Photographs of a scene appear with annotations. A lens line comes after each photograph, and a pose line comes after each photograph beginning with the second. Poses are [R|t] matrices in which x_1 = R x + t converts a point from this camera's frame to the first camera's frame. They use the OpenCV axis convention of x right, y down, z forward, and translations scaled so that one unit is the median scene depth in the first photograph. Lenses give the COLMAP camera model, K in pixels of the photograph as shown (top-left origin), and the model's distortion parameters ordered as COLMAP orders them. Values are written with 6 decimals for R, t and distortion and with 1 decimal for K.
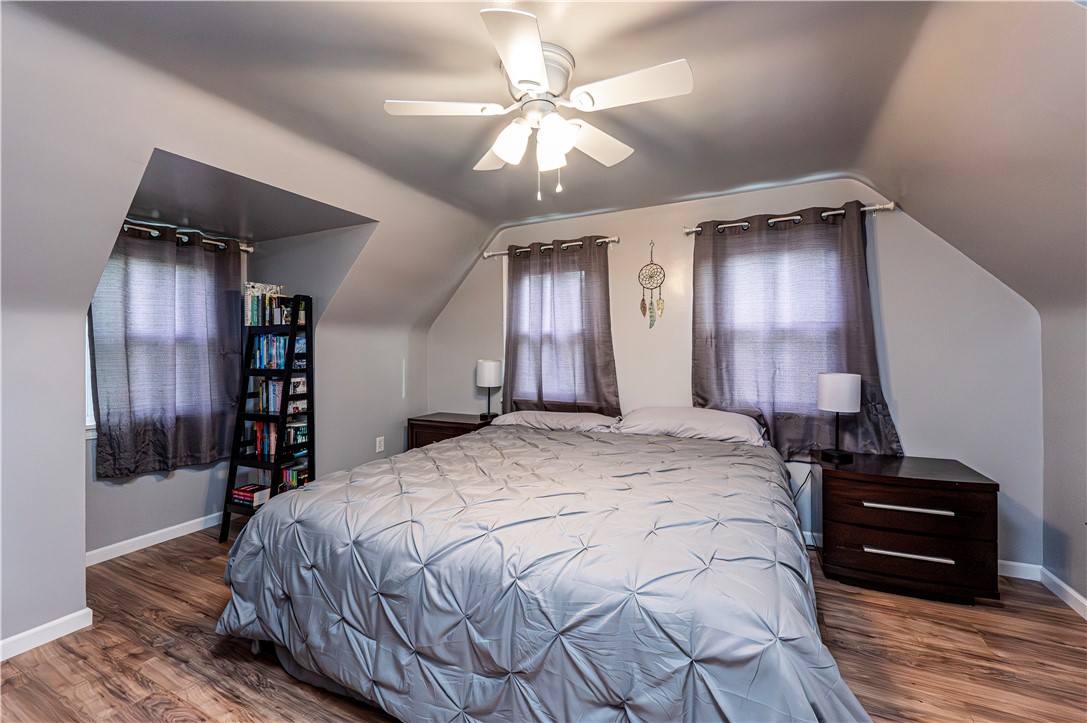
lens RADIAL K [[440.0, 0, 546.0], [0, 440.0, 348.3], [0, 0, 1]] dist [-0.001672, -0.000110]
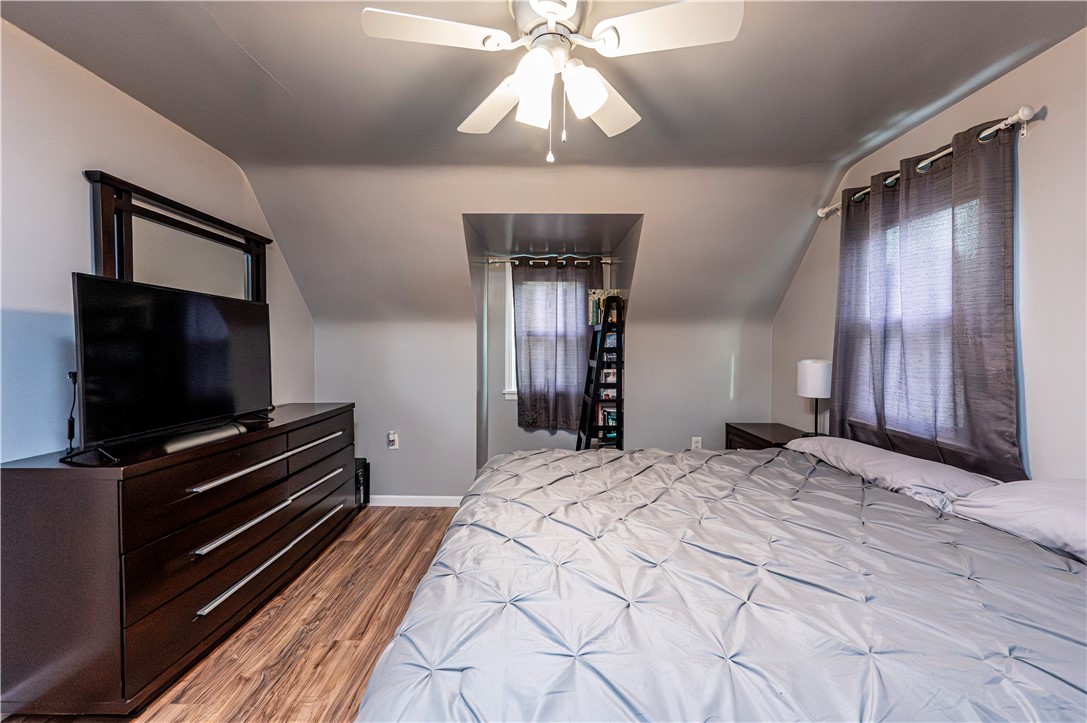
lens RADIAL K [[447.4, 0, 543.5], [0, 447.4, 361.5], [0, 0, 1]] dist [0.001505, 0.000294]
pose [[0.431639, 0.038618, -0.901220, 0.399487], [-0.005989, 0.999184, 0.039948, 0.001760], [0.902027, -0.011846, 0.431518, 0.332971]]
